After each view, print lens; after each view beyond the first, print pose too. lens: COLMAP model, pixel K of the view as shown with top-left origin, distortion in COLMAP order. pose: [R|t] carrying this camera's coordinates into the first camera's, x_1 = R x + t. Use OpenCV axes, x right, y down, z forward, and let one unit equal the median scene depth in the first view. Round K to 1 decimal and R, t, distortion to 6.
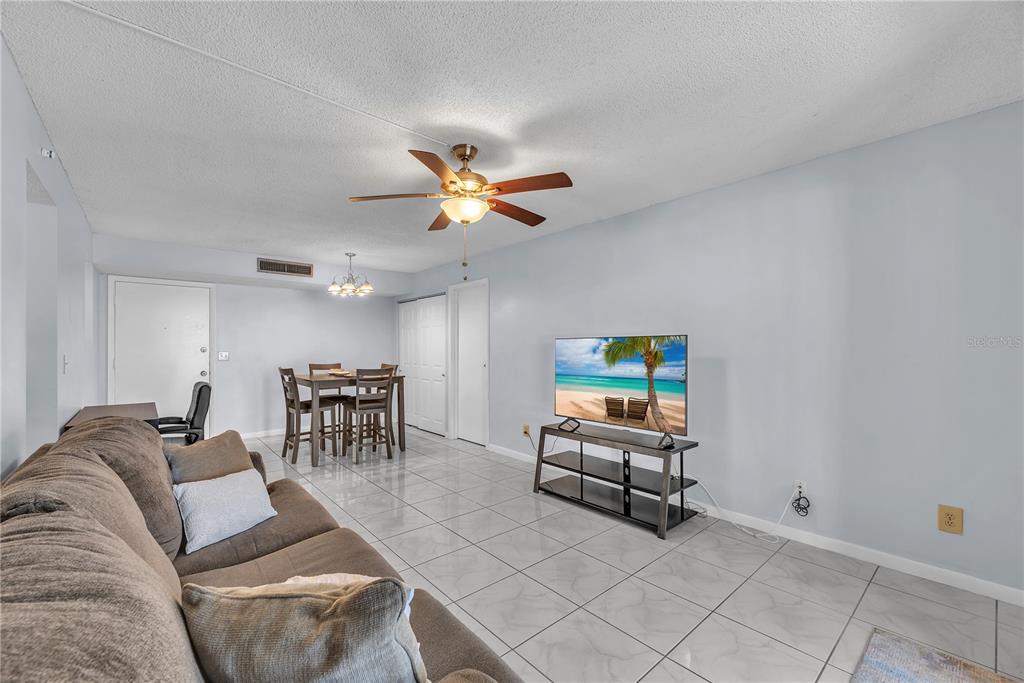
lens RADIAL K [[430.0, 0, 545.0], [0, 430.0, 342.8], [0, 0, 1]] dist [-0.001140, 0.000167]
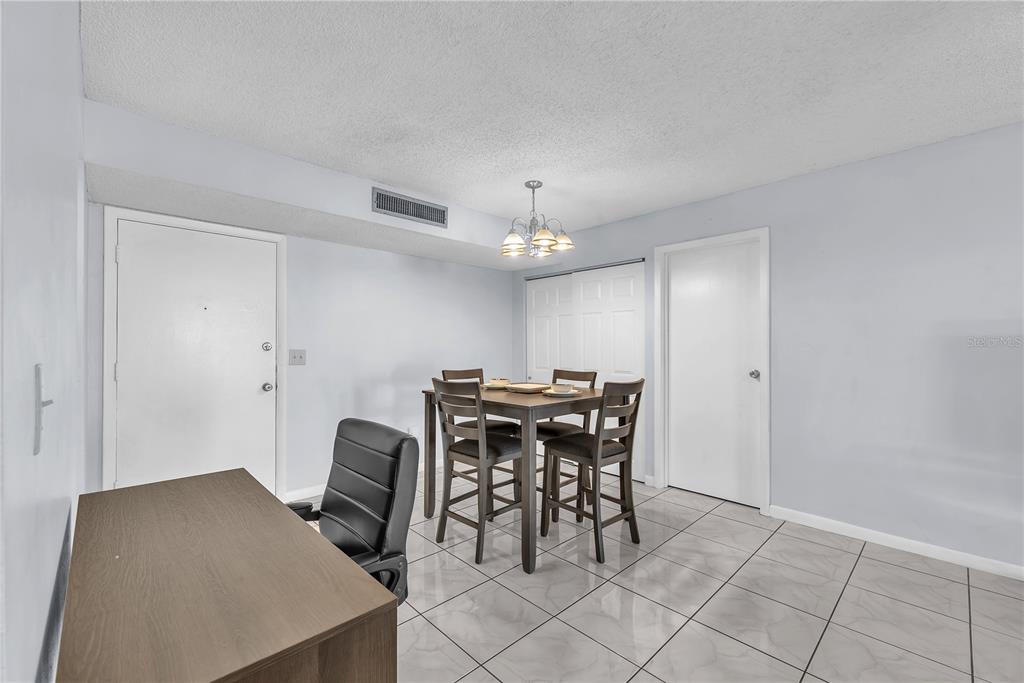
lens RADIAL K [[430.0, 0, 541.8], [0, 430.0, 344.8], [0, 0, 1]] dist [-0.001140, 0.000167]
pose [[0.998865, 0.002404, 0.047573, -0.466205], [-0.002758, 0.999969, 0.007393, 0.008287], [-0.047554, -0.007516, 0.998840, 0.410826]]
